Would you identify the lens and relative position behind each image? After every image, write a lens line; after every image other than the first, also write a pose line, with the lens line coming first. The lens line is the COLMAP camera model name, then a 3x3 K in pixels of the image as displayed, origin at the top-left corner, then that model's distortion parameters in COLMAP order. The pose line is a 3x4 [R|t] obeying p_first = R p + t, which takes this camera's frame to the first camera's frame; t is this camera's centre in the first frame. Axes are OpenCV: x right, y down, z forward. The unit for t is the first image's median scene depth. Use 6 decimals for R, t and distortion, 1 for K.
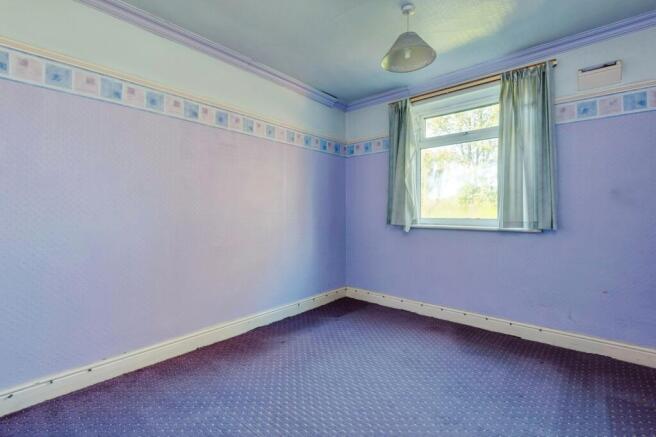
lens RADIAL K [[306.4, 0, 327.5], [0, 306.4, 205.4], [0, 0, 1]] dist [0.000889, 0.000002]
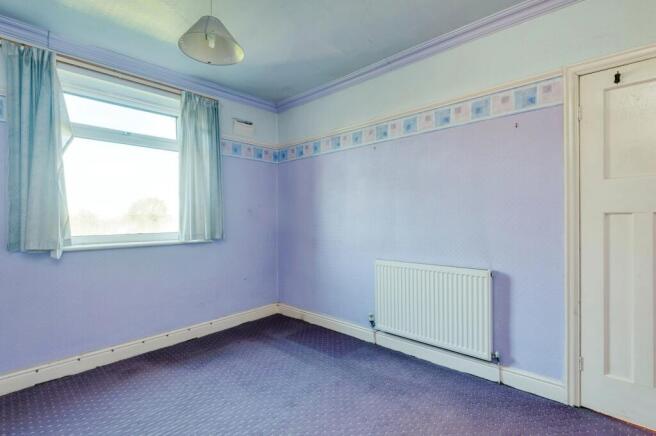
lens RADIAL K [[305.6, 0, 322.1], [0, 305.6, 225.5], [0, 0, 1]] dist [0.015391, -0.000733]
pose [[0.039849, -0.016699, 0.999066, -0.456434], [-0.005412, 0.999842, 0.016928, 0.002116], [-0.999191, -0.006082, 0.039752, 0.500155]]
